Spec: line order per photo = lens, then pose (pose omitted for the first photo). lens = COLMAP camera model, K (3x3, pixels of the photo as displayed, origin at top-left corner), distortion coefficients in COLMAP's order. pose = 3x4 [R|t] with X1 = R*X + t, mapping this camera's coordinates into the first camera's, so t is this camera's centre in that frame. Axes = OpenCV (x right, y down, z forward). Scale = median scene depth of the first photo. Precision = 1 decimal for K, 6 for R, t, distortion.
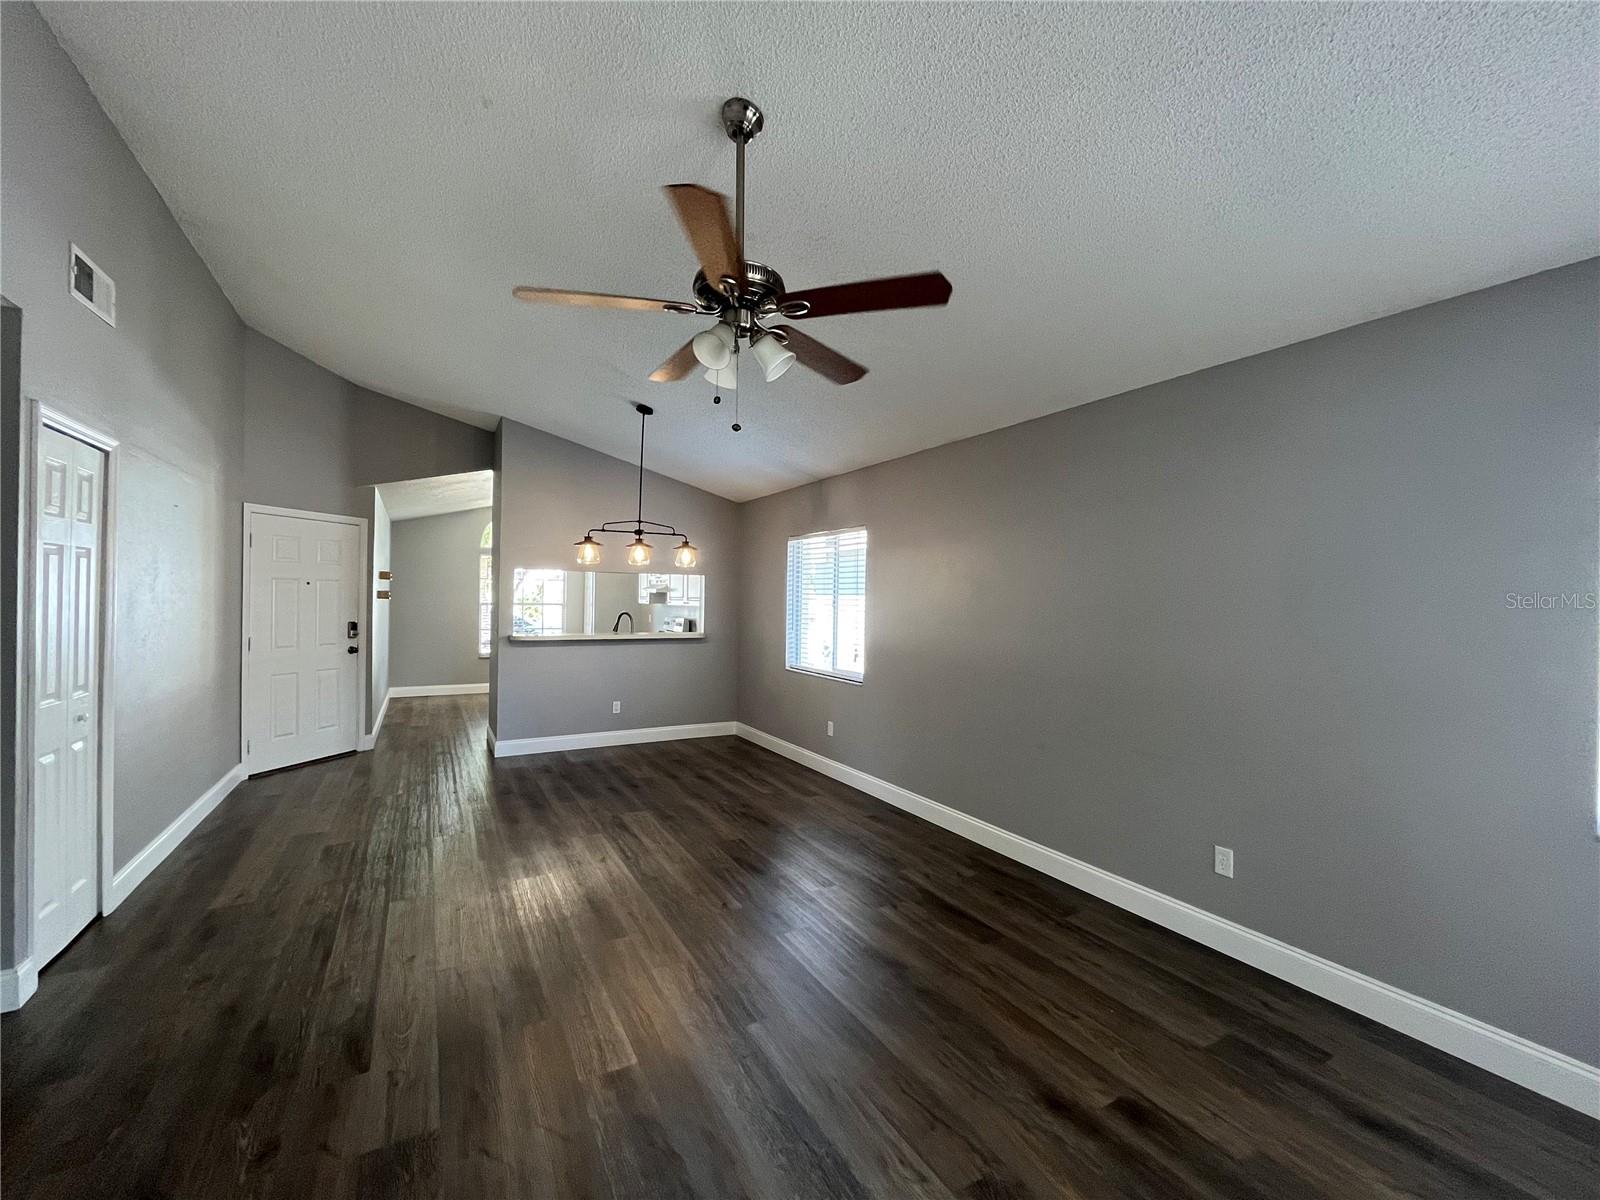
lens RADIAL K [[651.0, 0, 796.8], [0, 651.0, 601.2], [0, 0, 1]] dist [-0.001244, 0.000009]
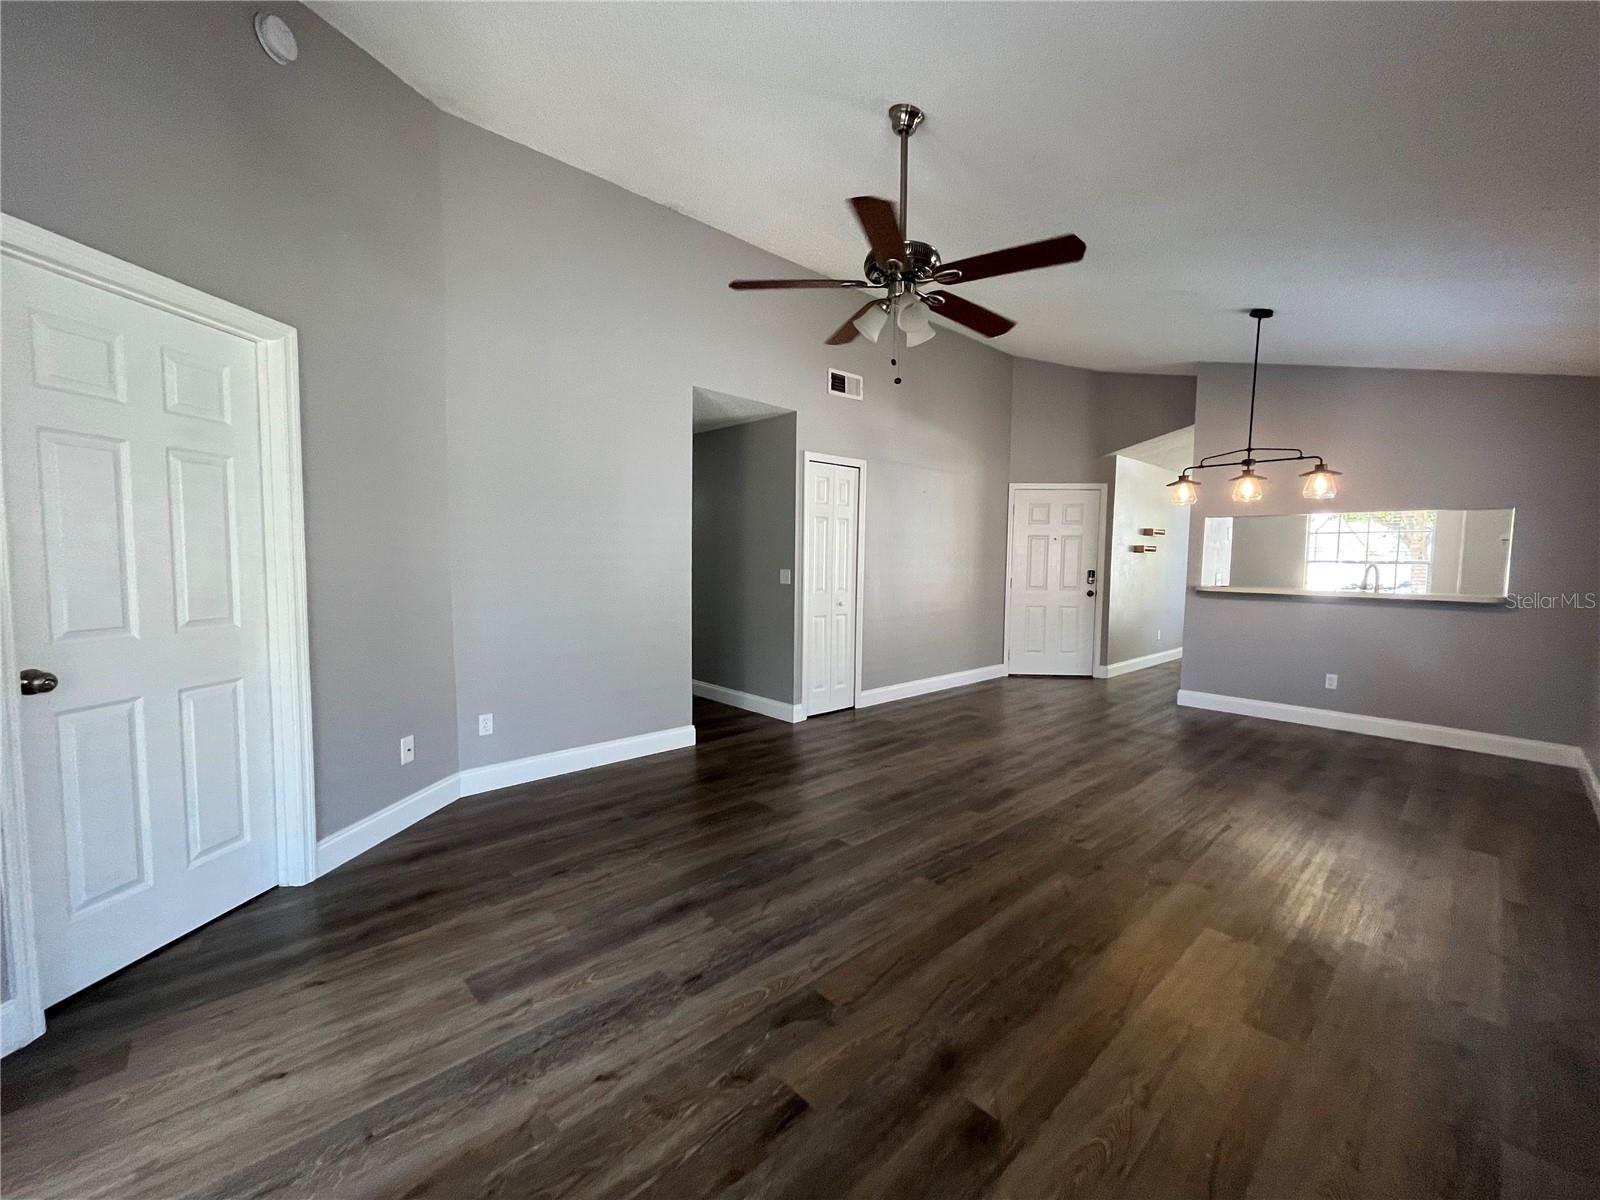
lens RADIAL K [[651.0, 0, 796.8], [0, 651.0, 601.2], [0, 0, 1]] dist [-0.001244, 0.000009]
pose [[0.224902, 0.055463, -0.972802, 0.484557], [-0.010765, 0.998459, 0.054437, 0.037355], [0.974322, -0.001771, 0.225152, 0.240940]]
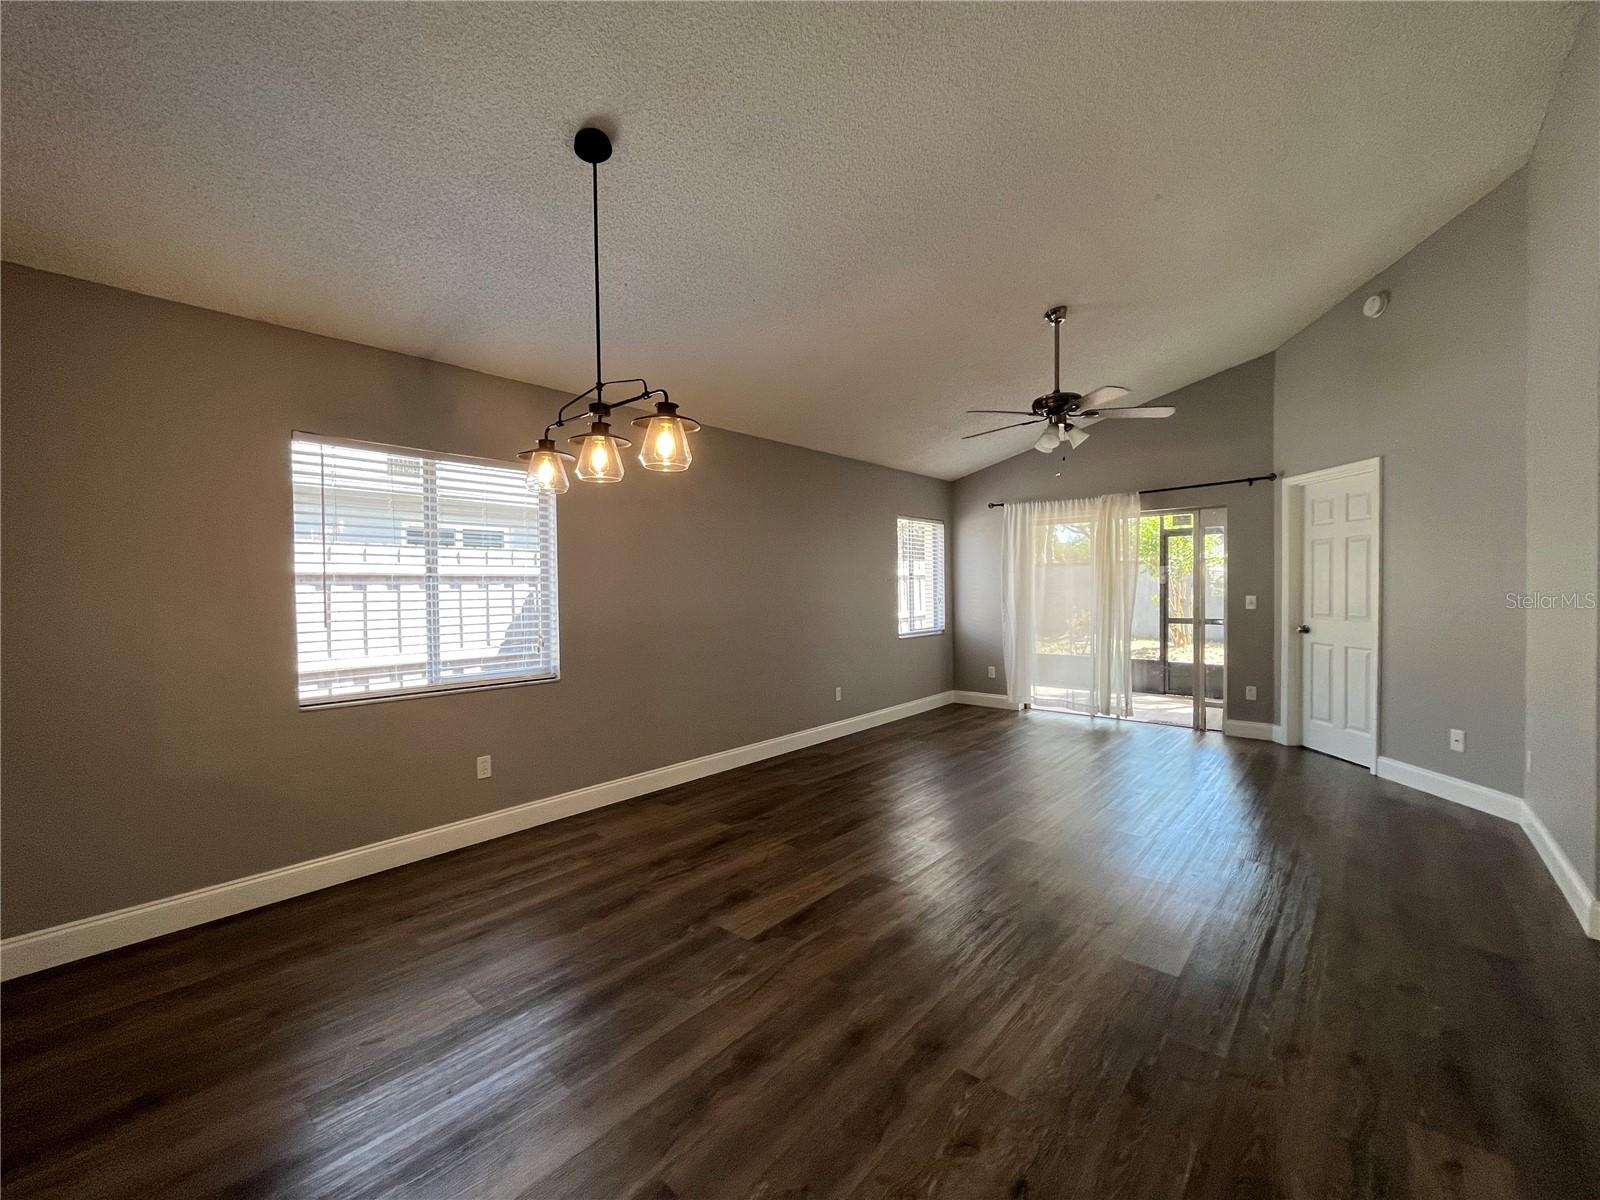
lens RADIAL K [[651.0, 0, 796.8], [0, 651.0, 601.2], [0, 0, 1]] dist [-0.001244, 0.000009]
pose [[-0.320559, -0.027940, 0.946816, -0.759183], [0.011470, 0.999377, 0.033375, 0.016292], [-0.947159, 0.021558, -0.320039, 1.060333]]
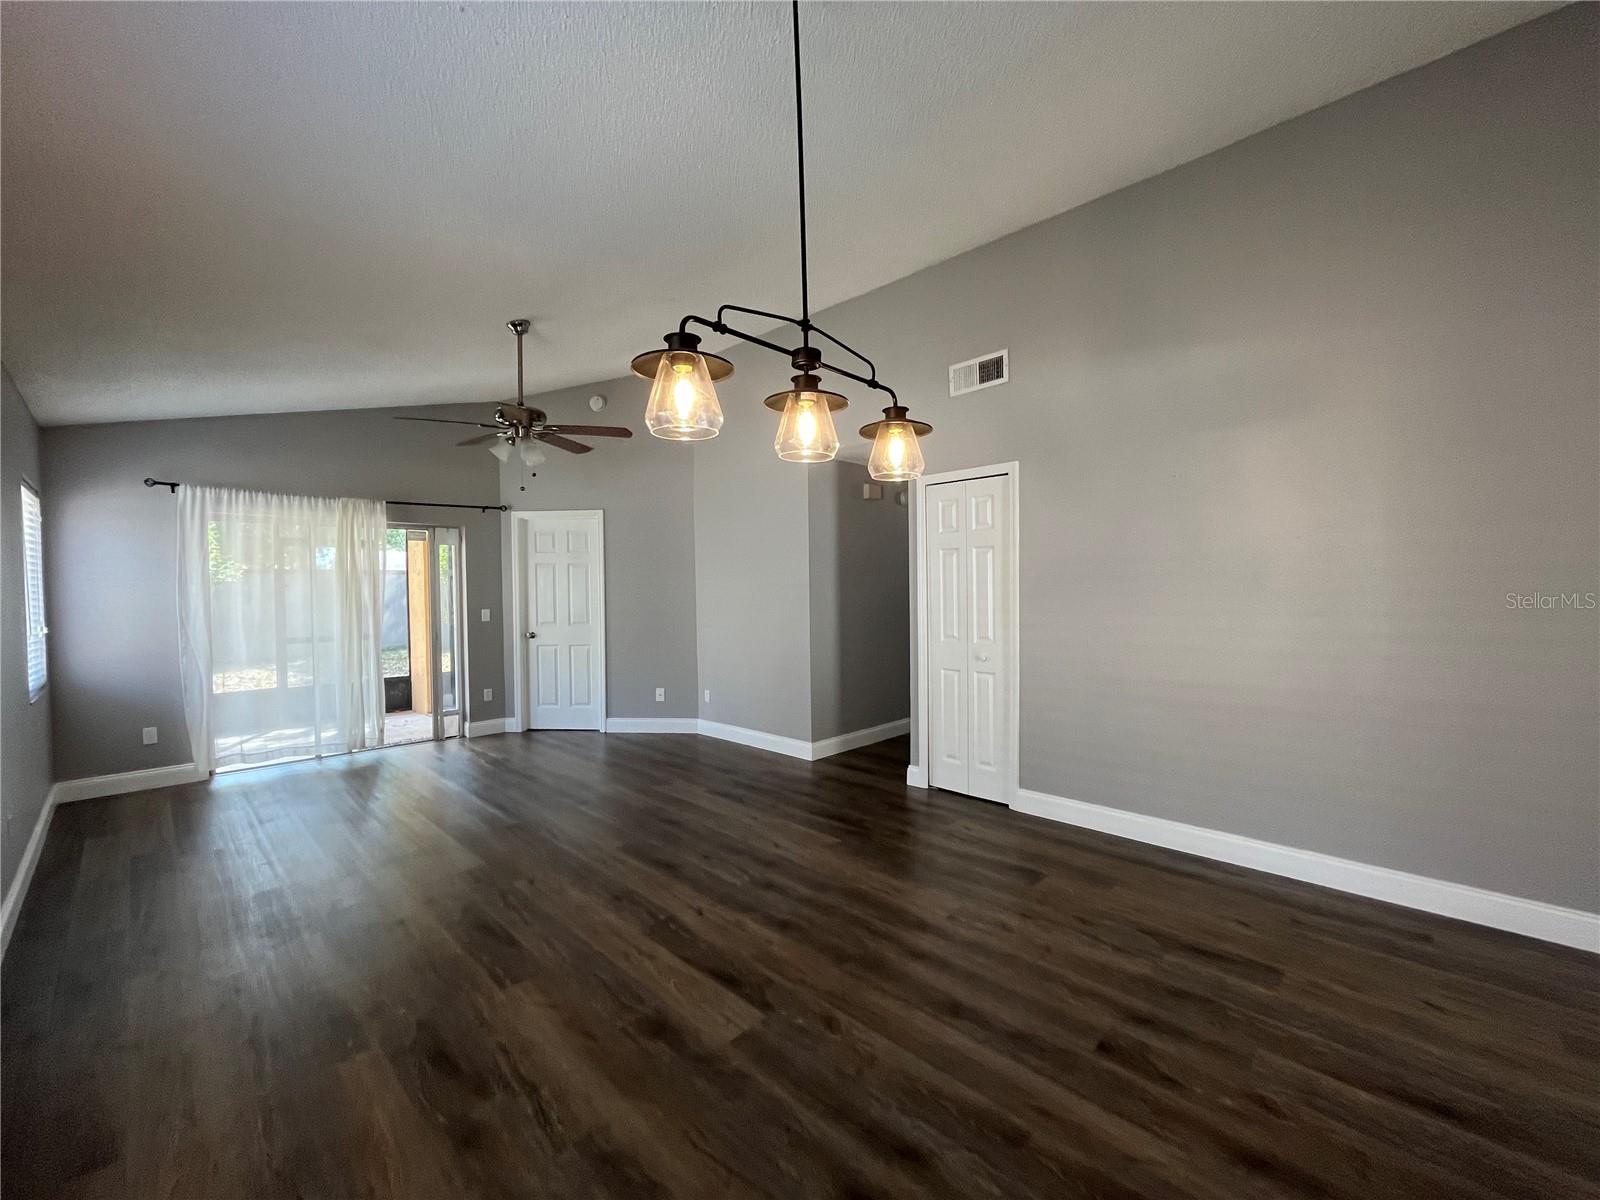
lens RADIAL K [[651.0, 0, 796.8], [0, 651.0, 601.2], [0, 0, 1]] dist [-0.001244, 0.000009]
pose [[-0.962210, 0.003076, -0.272292, -0.154315], [-0.002467, 0.999797, 0.020014, 0.009692], [0.272298, 0.019930, -0.962006, 1.370471]]
